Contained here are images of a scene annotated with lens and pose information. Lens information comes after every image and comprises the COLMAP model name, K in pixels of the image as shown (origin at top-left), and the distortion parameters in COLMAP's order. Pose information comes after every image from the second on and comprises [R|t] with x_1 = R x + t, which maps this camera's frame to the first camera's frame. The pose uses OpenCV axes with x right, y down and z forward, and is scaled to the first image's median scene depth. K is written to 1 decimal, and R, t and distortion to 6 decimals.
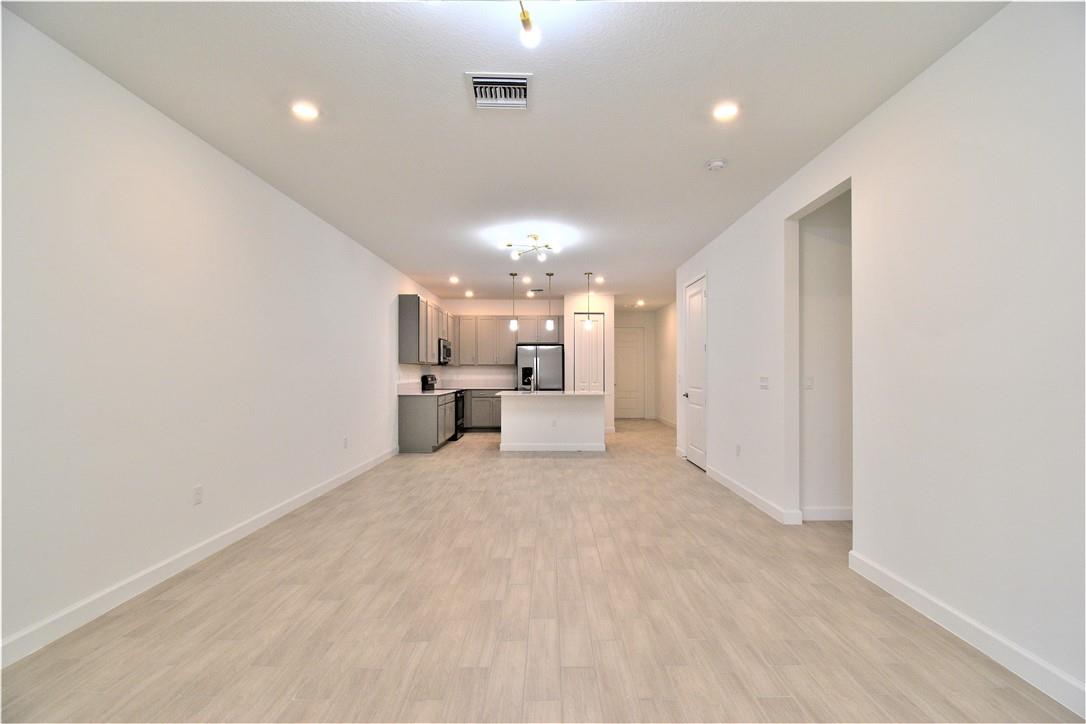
lens RADIAL K [[478.0, 0, 545.1], [0, 478.0, 365.5], [0, 0, 1]] dist [-0.016684, -0.005904]
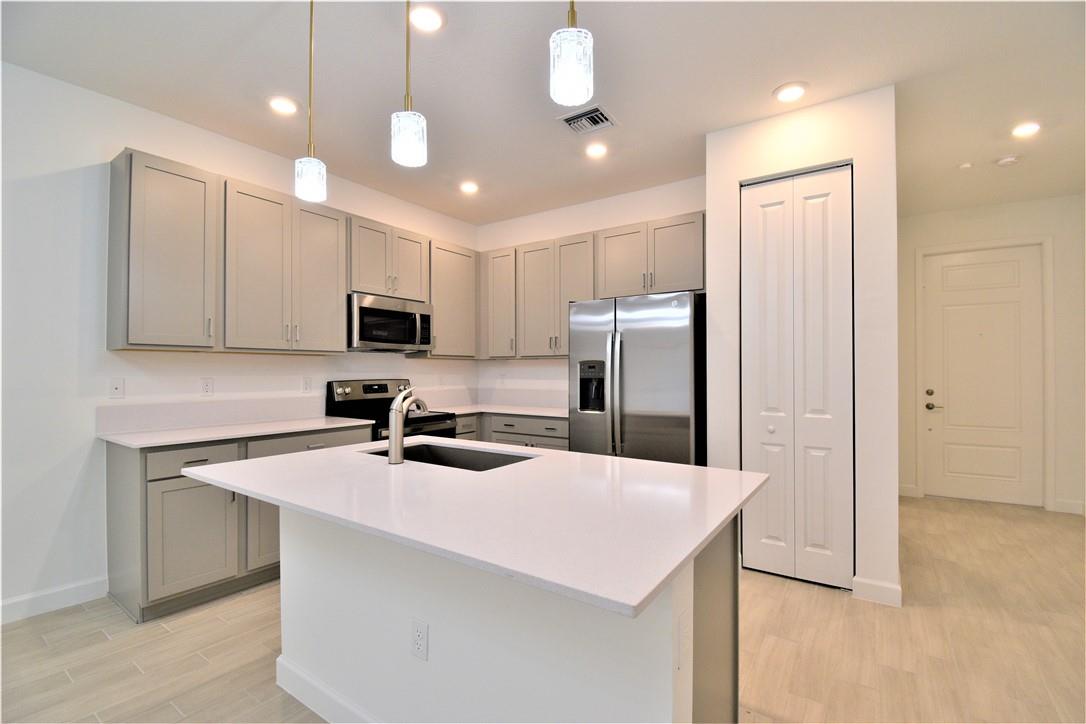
lens RADIAL K [[478.0, 0, 537.4], [0, 478.0, 365.8], [0, 0, 1]] dist [-0.016684, -0.005904]
pose [[0.823734, -0.009144, -0.566902, 0.123057], [0.009205, 0.999954, -0.002755, 0.008516], [0.566901, -0.002949, 0.823780, 0.644883]]
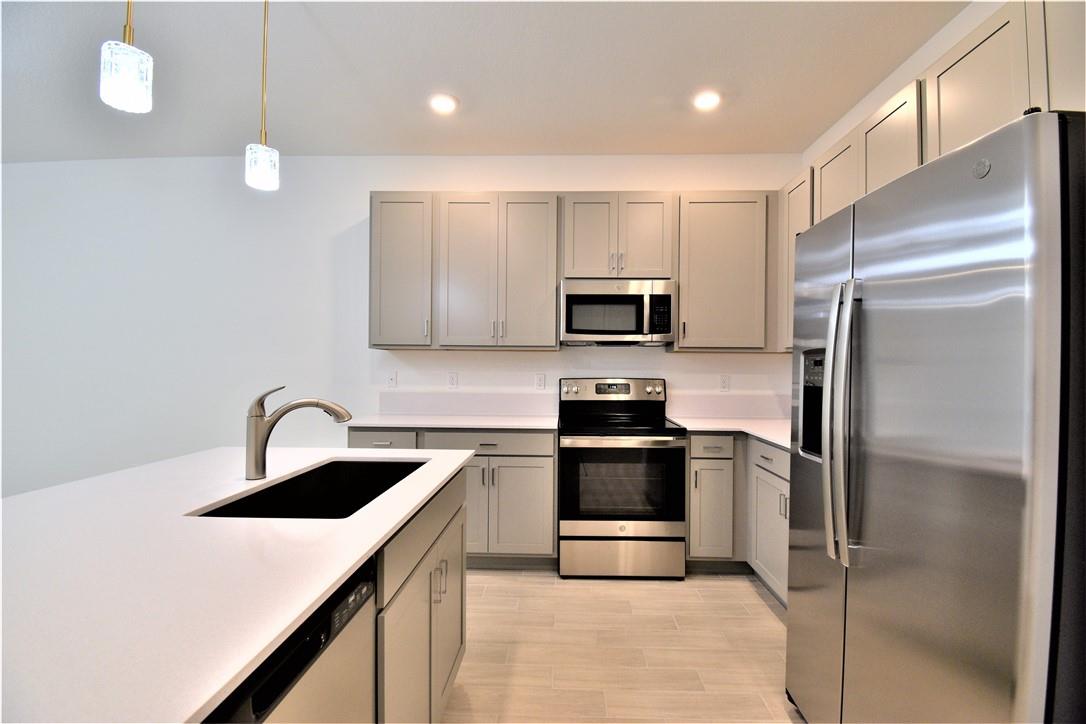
lens RADIAL K [[478.0, 0, 560.1], [0, 478.0, 367.3], [0, 0, 1]] dist [-0.016684, -0.005904]
pose [[-0.007999, -0.003709, -0.999961, 0.125638], [0.001784, 0.999991, -0.003724, 0.011174], [0.999966, -0.001813, -0.007992, 0.855784]]
